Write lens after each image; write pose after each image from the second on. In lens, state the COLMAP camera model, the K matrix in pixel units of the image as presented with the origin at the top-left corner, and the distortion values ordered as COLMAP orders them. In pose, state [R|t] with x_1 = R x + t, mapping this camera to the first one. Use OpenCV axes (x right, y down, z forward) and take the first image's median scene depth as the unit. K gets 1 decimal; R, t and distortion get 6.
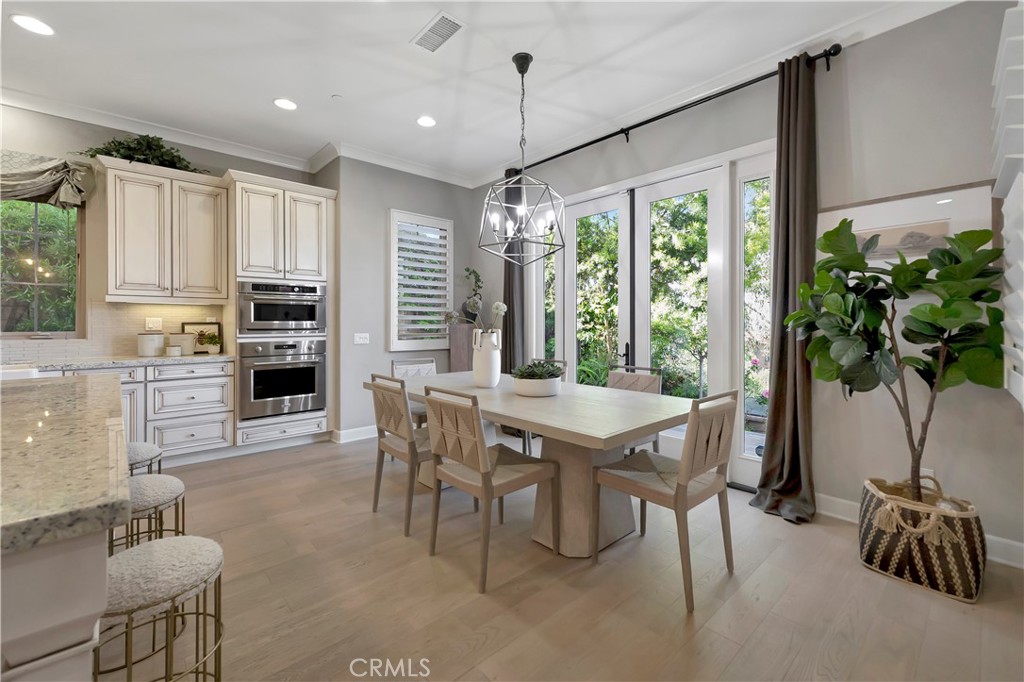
lens RADIAL K [[433.7, 0, 502.9], [0, 433.7, 324.1], [0, 0, 1]] dist [0.006052, 0.000888]
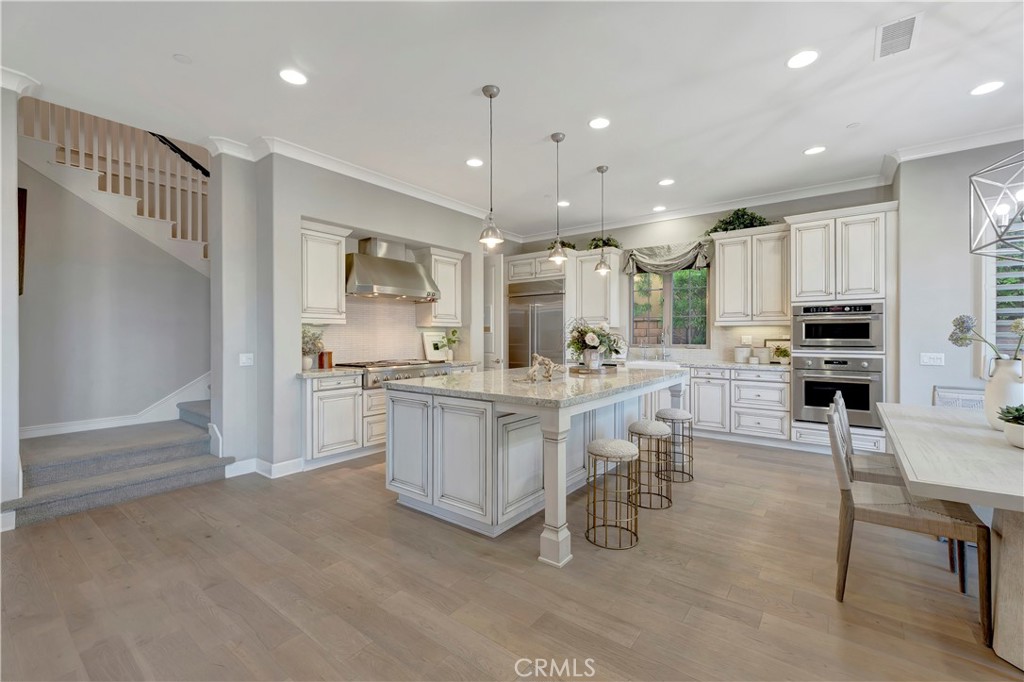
lens RADIAL K [[433.7, 0, 514.7], [0, 433.7, 338.1], [0, 0, 1]] dist [0.006052, 0.000888]
pose [[0.178937, 0.007933, -0.983829, 0.448632], [-0.001985, 0.999968, 0.007702, -0.016289], [0.983859, 0.000575, 0.178947, 0.015637]]
